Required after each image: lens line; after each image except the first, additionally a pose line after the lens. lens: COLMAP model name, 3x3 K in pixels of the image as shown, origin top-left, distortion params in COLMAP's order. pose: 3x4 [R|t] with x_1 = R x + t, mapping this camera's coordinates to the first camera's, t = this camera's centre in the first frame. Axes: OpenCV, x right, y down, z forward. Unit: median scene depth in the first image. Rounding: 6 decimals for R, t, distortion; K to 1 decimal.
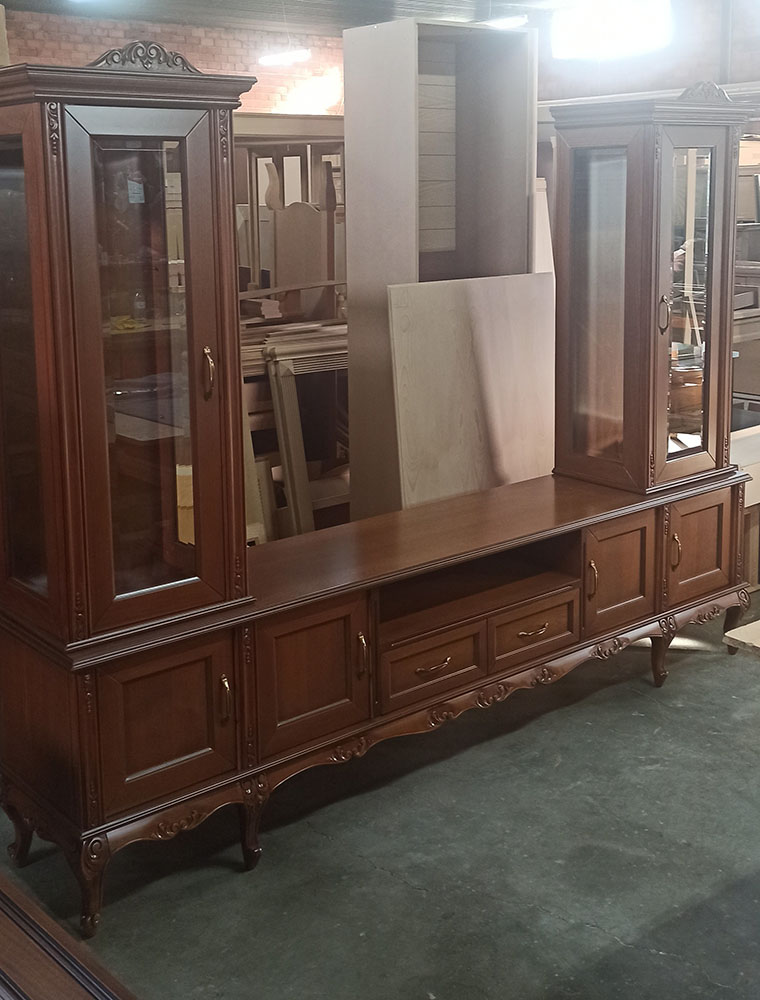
lens RADIAL K [[1221.7, 0, 381.9], [0, 1221.7, 344.1], [0, 0, 1]] dist [0.052166, 0.000000]
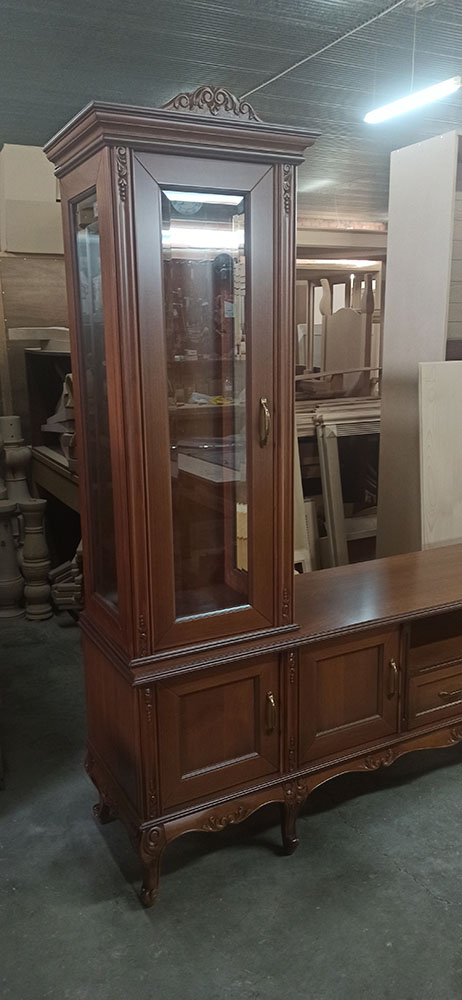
lens RADIAL K [[740.8, 0, 235.6], [0, 740.8, 503.9], [0, 0, 1]] dist [0.057245, -0.039228]
pose [[0.979999, 0.048380, -0.193034, -0.033943], [-0.028314, 0.994028, 0.105388, 0.025075], [0.196979, -0.097815, 0.975516, 0.320460]]
